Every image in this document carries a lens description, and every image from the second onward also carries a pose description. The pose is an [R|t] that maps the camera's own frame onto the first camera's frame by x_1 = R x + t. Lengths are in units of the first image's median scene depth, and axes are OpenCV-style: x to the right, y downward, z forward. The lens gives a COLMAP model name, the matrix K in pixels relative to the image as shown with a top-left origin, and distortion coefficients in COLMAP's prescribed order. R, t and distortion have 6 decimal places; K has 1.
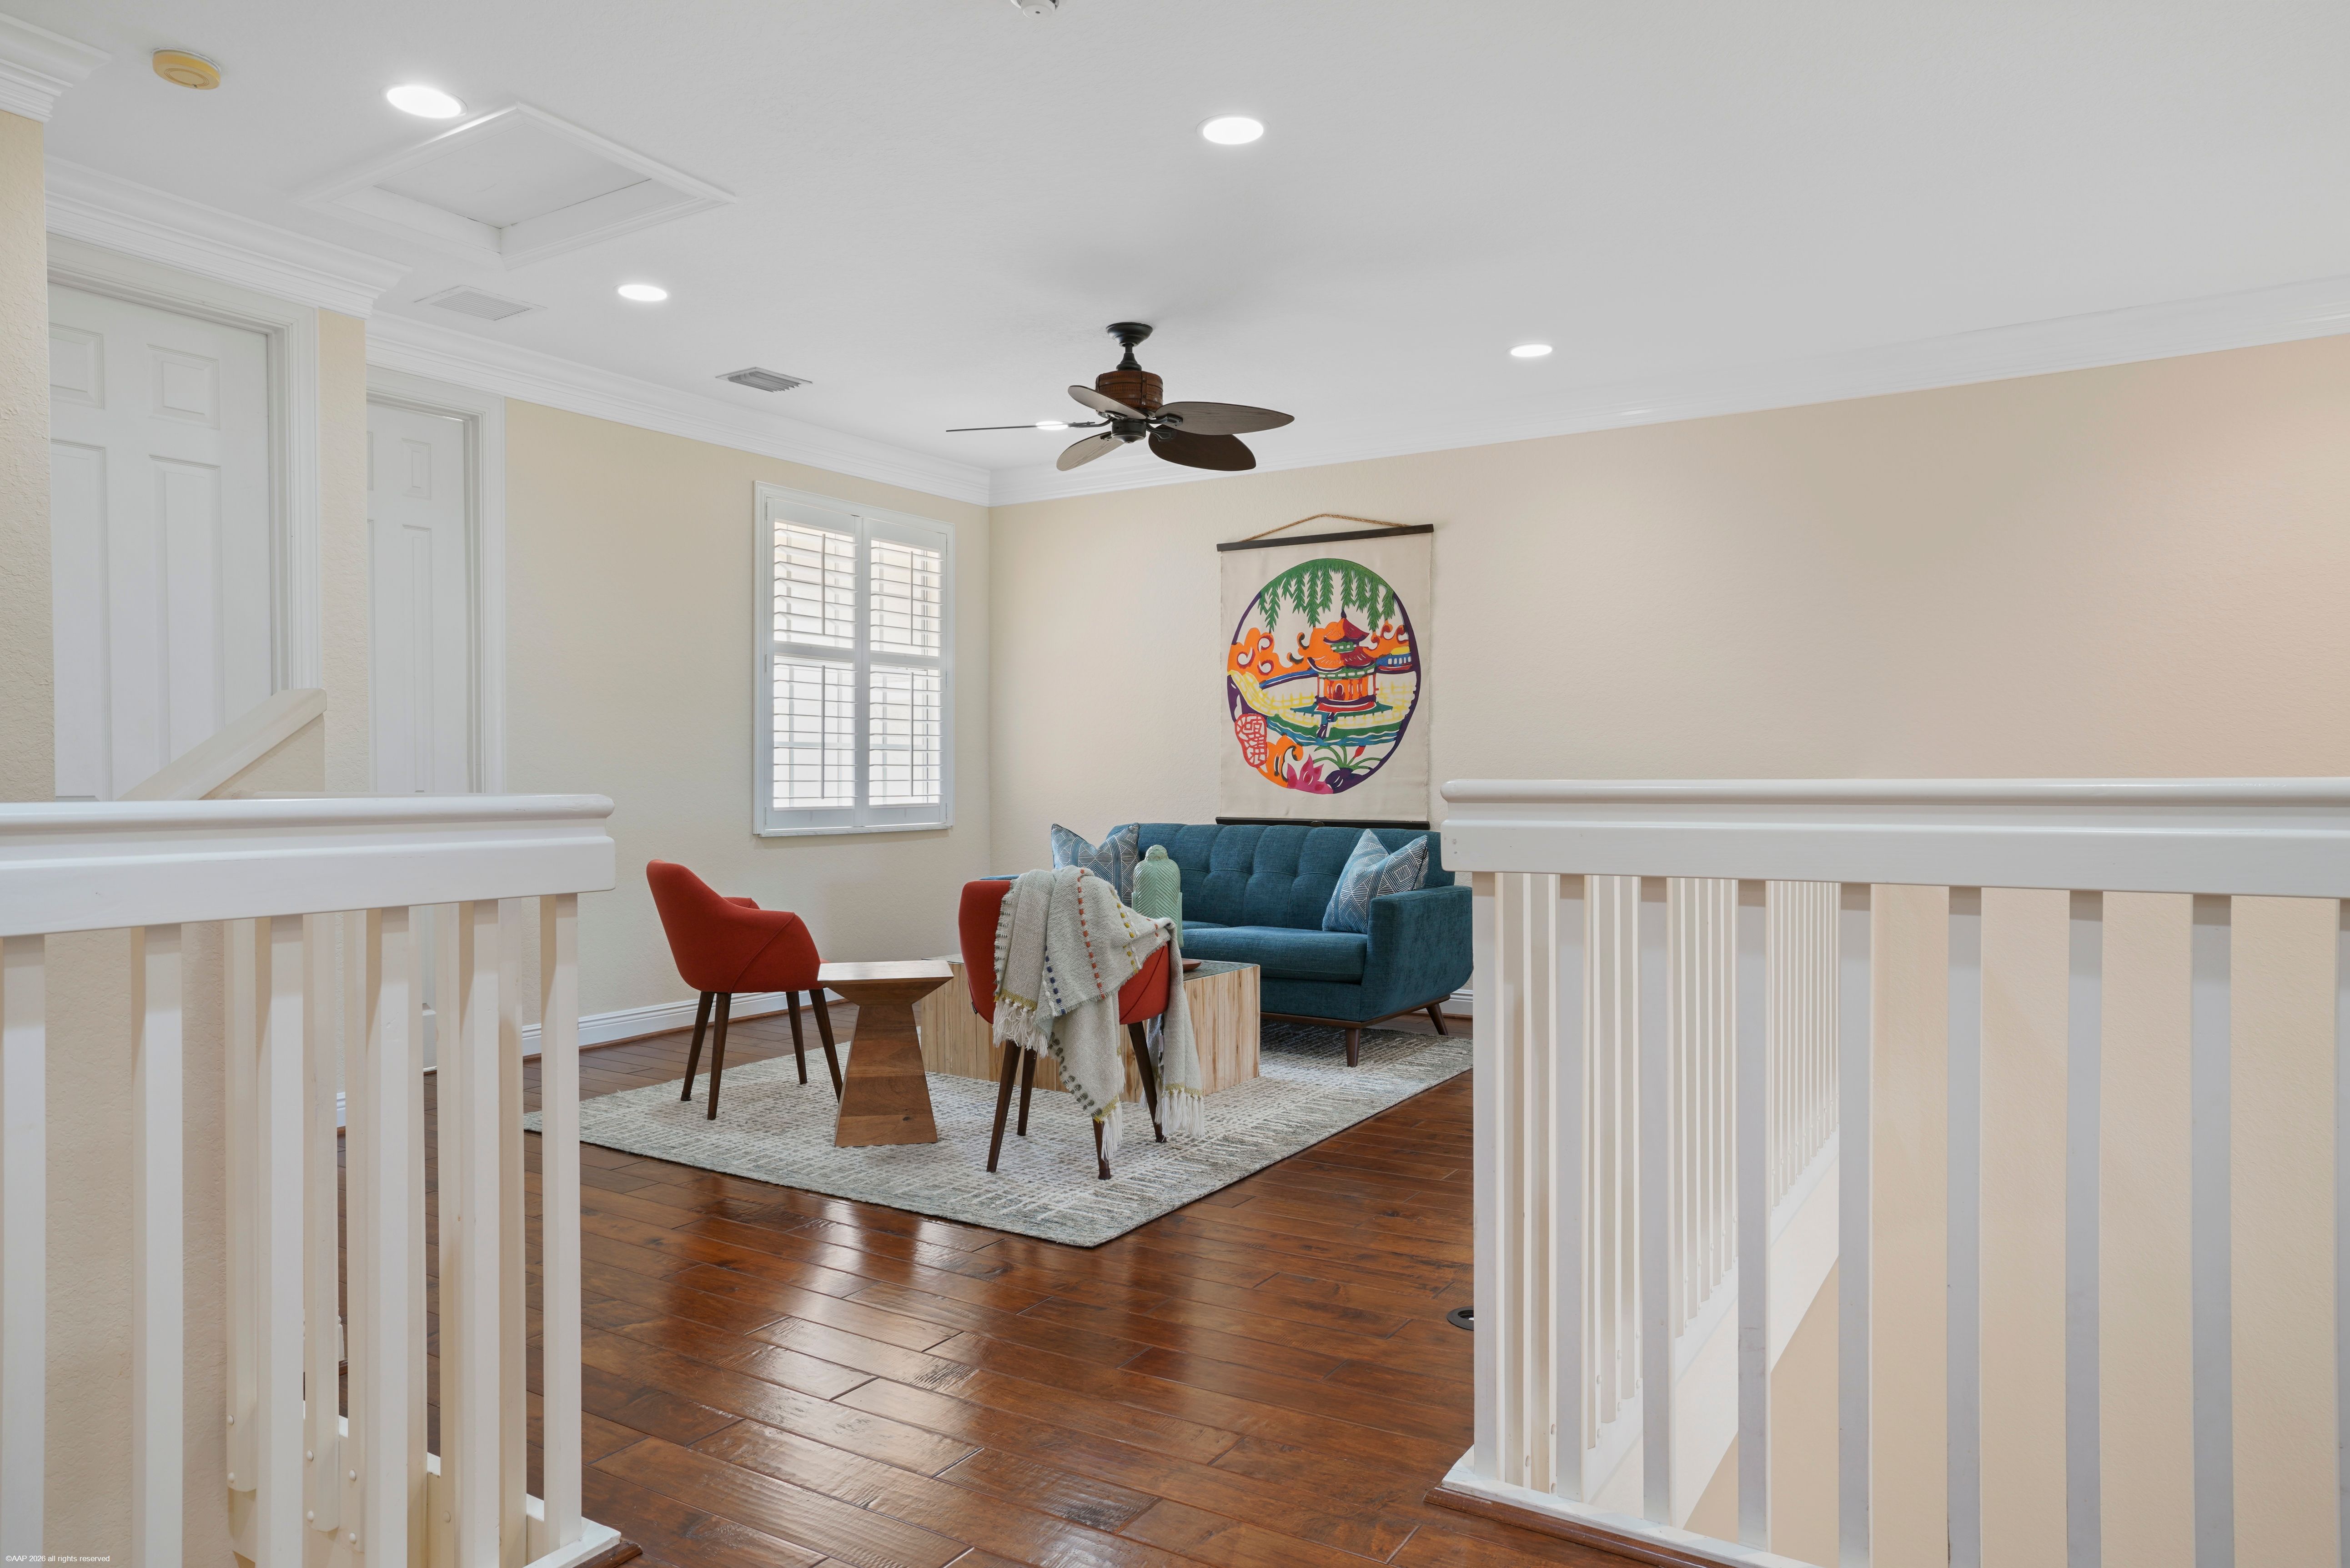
lens RADIAL K [[1491.1, 0, 1179.2], [0, 1491.1, 836.5], [0, 0, 1]] dist [-0.001827, -0.000261]
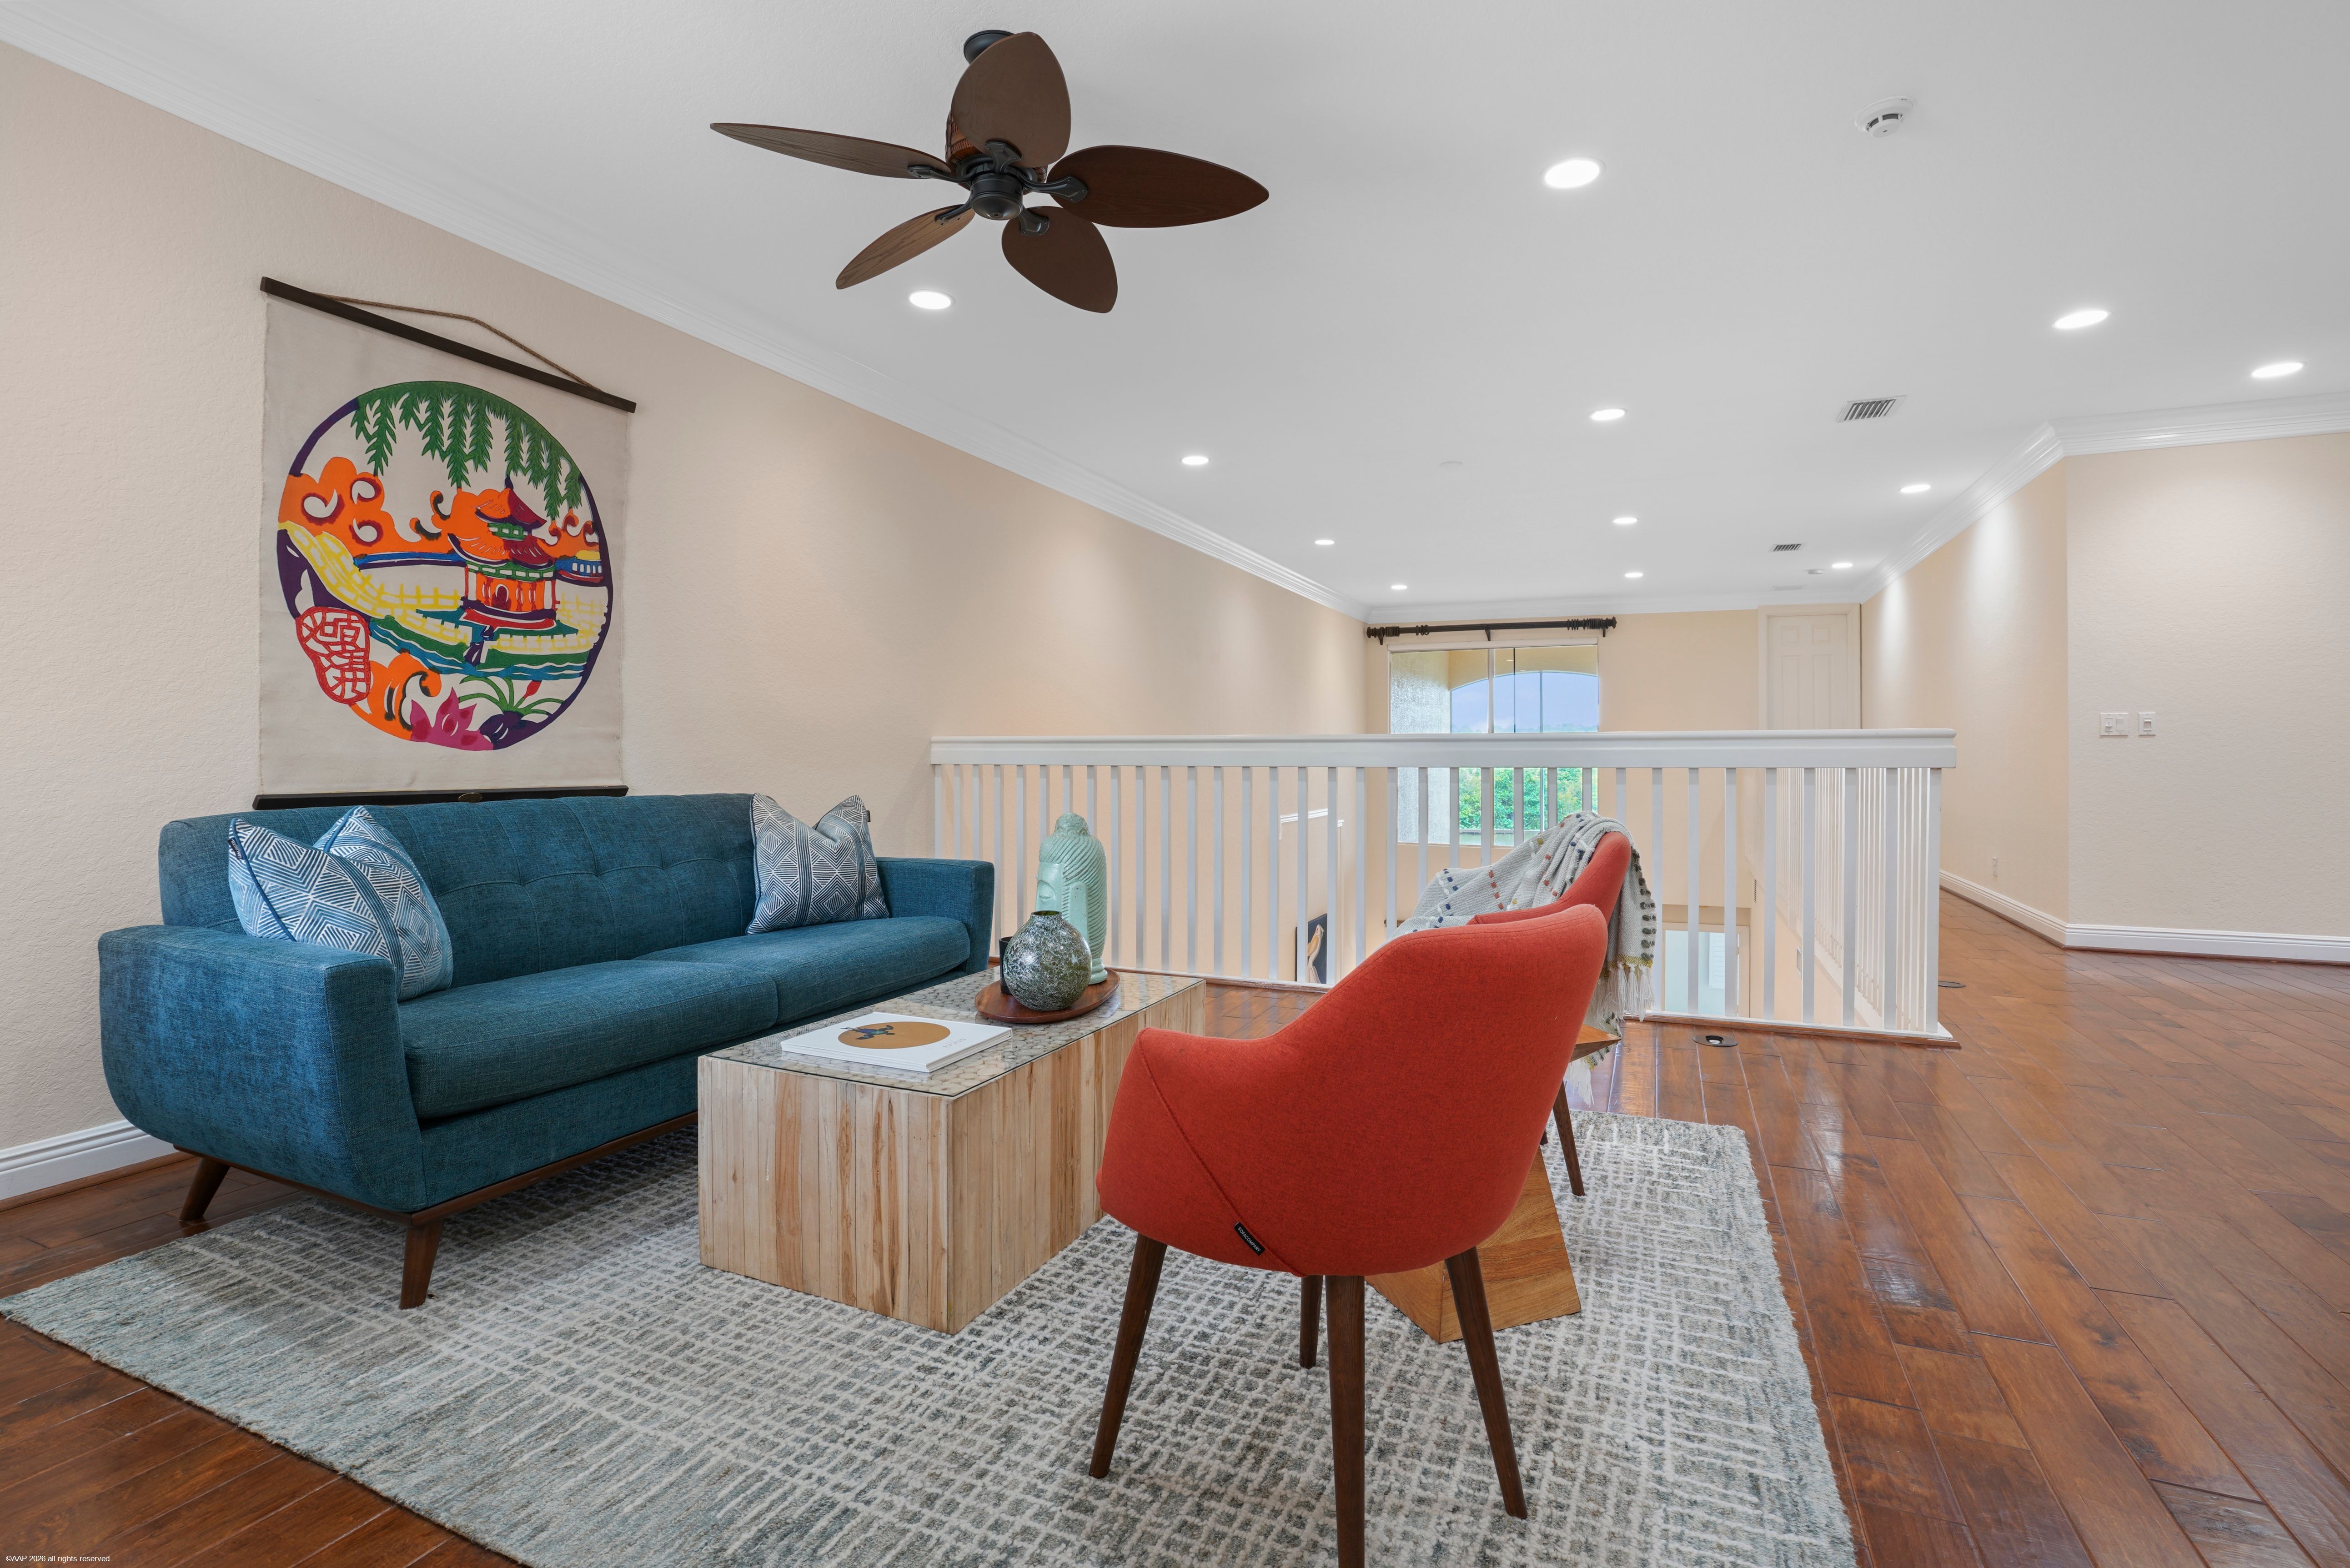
lens RADIAL K [[1090.1, 0, 1173.0], [0, 1090.1, 762.7], [0, 0, 1]] dist [-0.059767, 0.028016]
pose [[-0.139992, -0.009142, 0.990110, -0.405141], [0.037827, 0.999178, 0.014574, -0.018623], [-0.989430, 0.039493, -0.139531, 0.770300]]
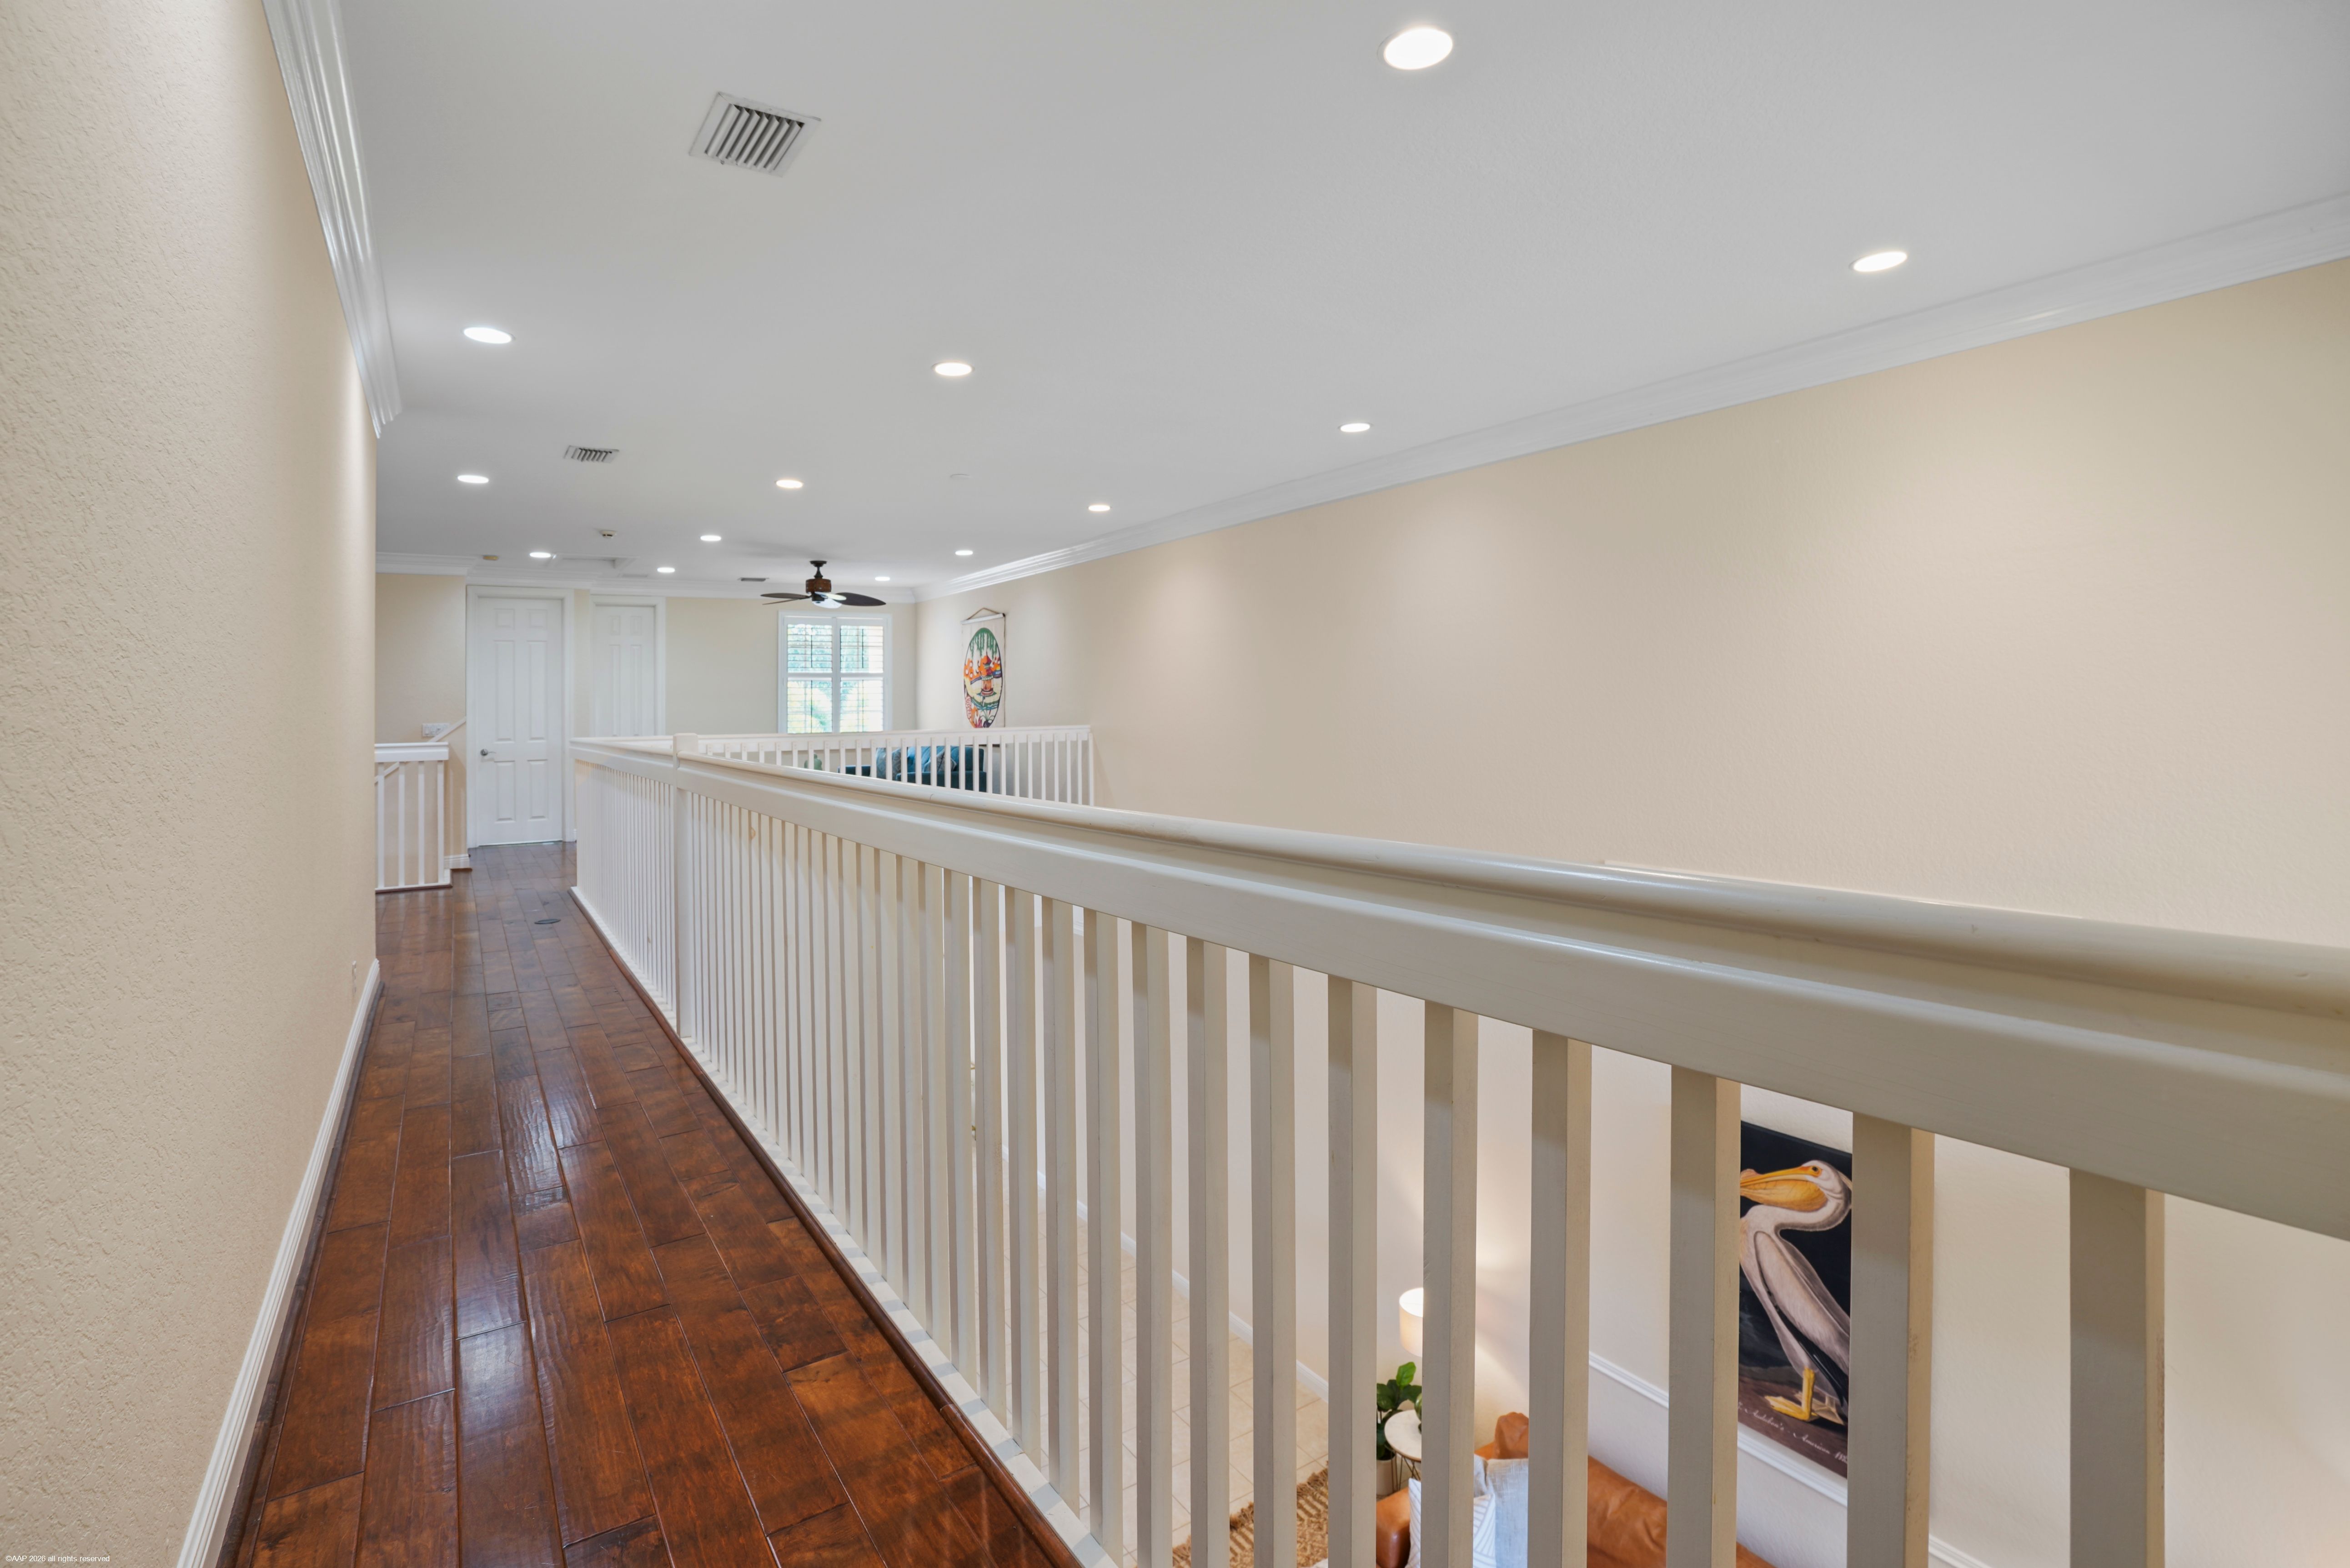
lens RADIAL K [[1142.0, 0, 1116.9], [0, 1142.0, 713.9], [0, 0, 1]] dist [-0.000599, -0.000119]
pose [[0.887464, -0.007414, -0.460817, 1.085921], [-0.008120, 0.999464, -0.031716, -0.000558], [0.460805, 0.031889, 0.886929, -0.454853]]
